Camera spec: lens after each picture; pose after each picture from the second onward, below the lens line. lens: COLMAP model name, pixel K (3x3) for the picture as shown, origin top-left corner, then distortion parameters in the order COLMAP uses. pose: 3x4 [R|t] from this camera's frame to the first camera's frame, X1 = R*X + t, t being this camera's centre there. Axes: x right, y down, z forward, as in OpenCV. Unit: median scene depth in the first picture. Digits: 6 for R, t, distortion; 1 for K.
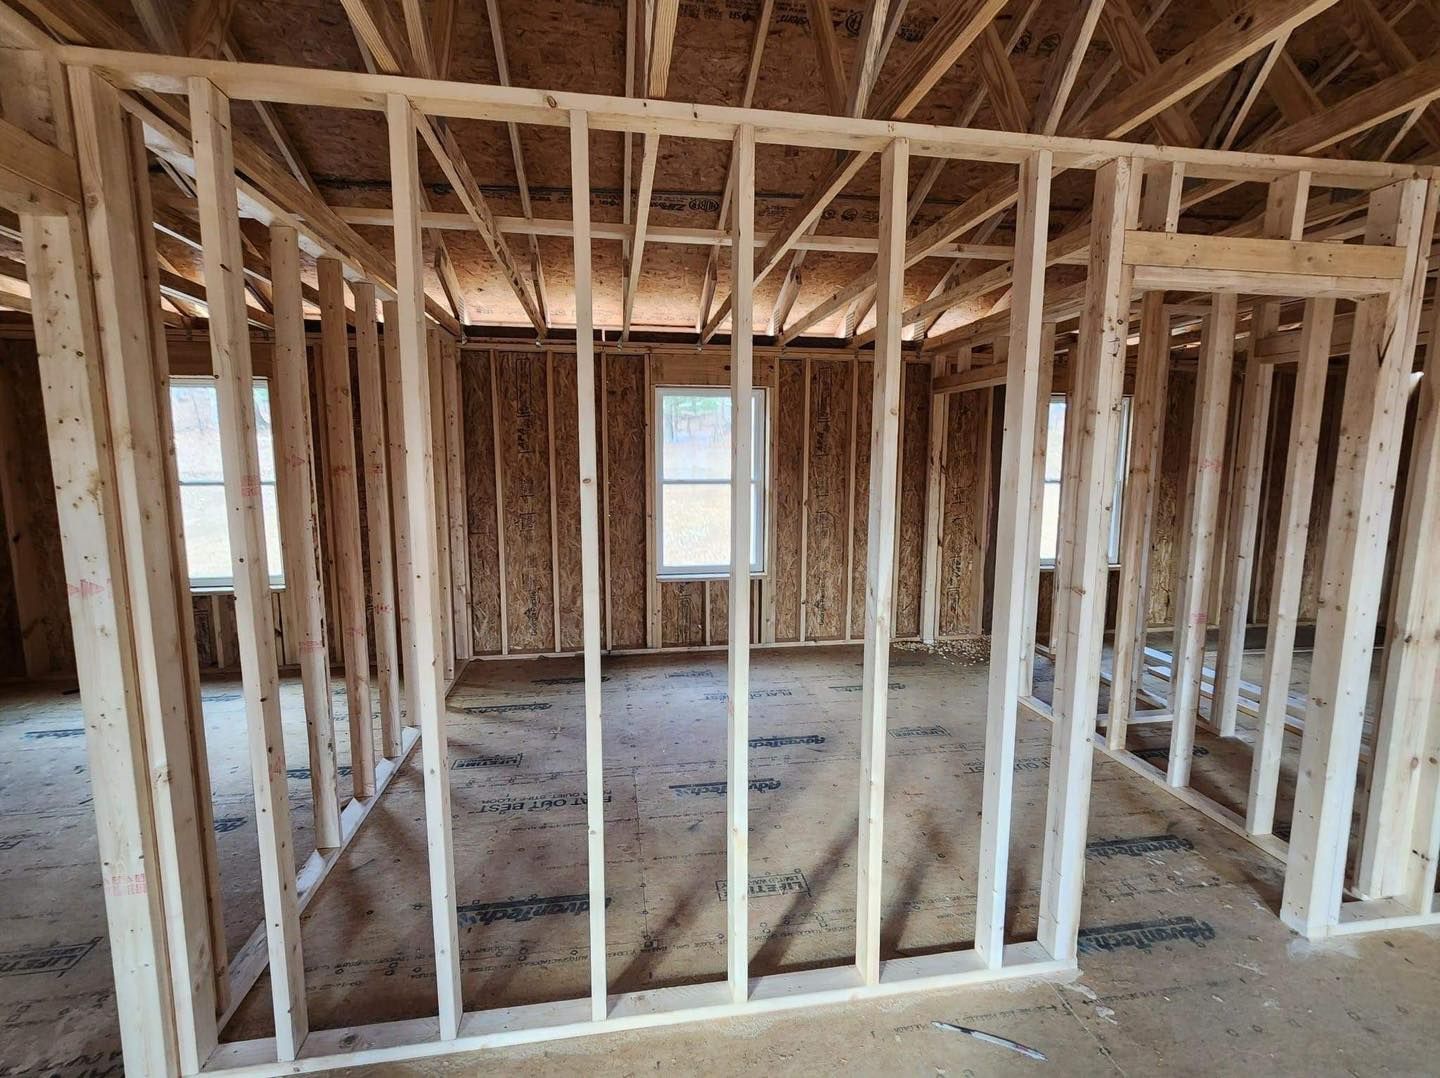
lens RADIAL K [[665.4, 0, 721.3], [0, 665.4, 541.6], [0, 0, 1]] dist [-0.000138, 0.002775]
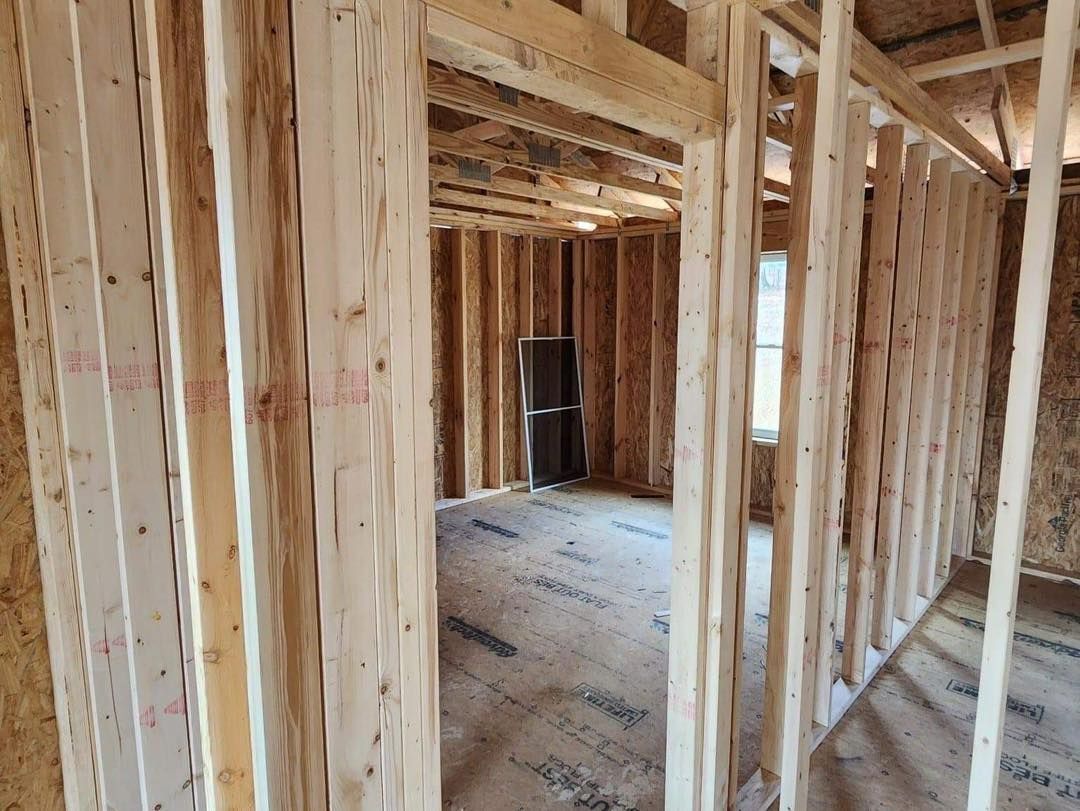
lens RADIAL K [[659.5, 0, 540.7], [0, 659.5, 405.6], [0, 0, 1]] dist [-0.009417, -0.001130]
pose [[0.607687, 0.109070, -0.786652, -0.118803], [-0.098358, 0.993235, 0.061732, -0.037440], [0.788063, 0.039860, 0.614303, 0.043621]]
